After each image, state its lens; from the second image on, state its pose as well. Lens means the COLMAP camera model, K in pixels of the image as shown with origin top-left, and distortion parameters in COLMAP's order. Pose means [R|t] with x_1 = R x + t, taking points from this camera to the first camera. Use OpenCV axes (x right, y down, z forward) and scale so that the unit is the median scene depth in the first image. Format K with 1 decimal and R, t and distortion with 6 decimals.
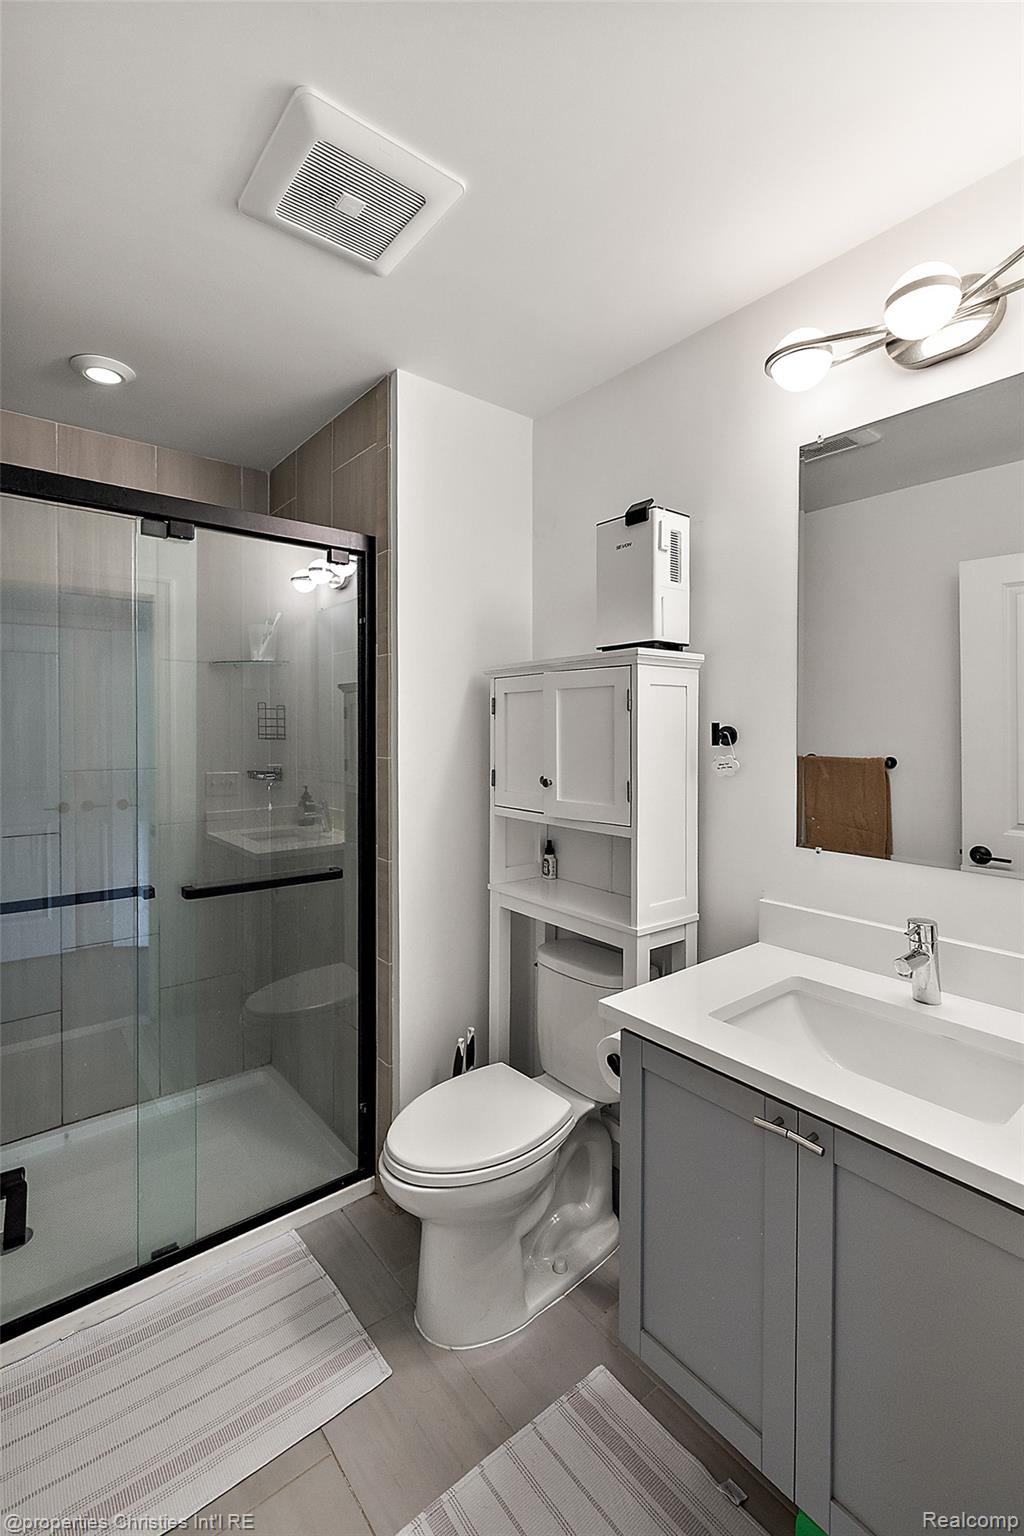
lens RADIAL K [[671.0, 0, 501.2], [0, 671.0, 745.0], [0, 0, 1]] dist [-0.002070, 0.000364]
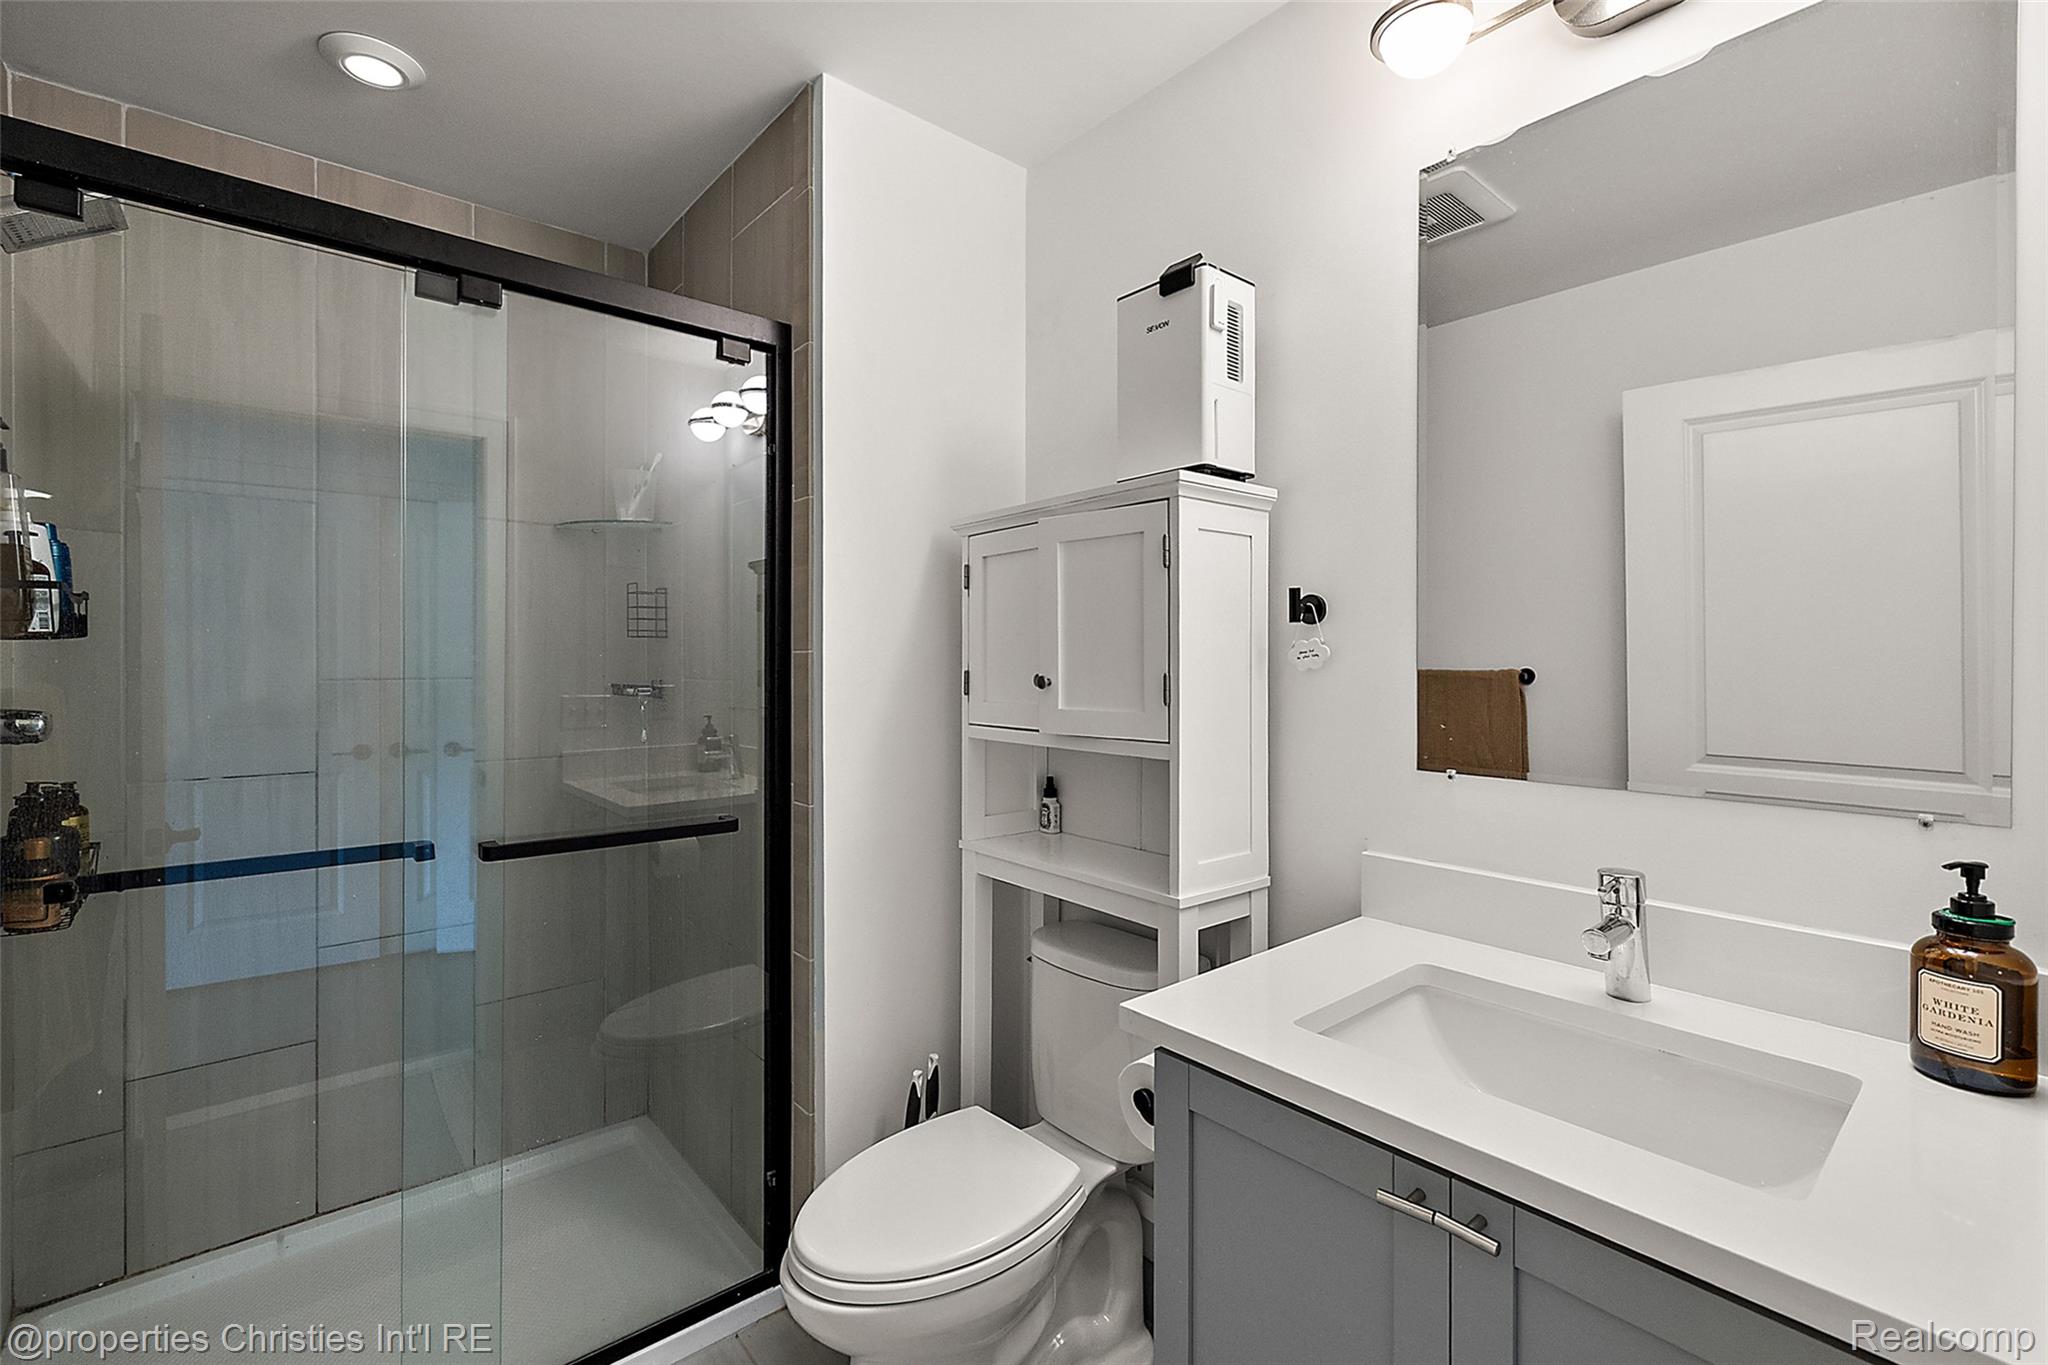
lens RADIAL K [[894.6, 0, 1031.1], [0, 894.6, 669.9], [0, 0, 1]] dist [-0.002070, 0.000364]
pose [[0.999192, -0.000308, 0.040186, 0.018349], [0.000735, 0.999943, -0.010630, 0.049639], [-0.040181, 0.010651, 0.999136, 0.105633]]
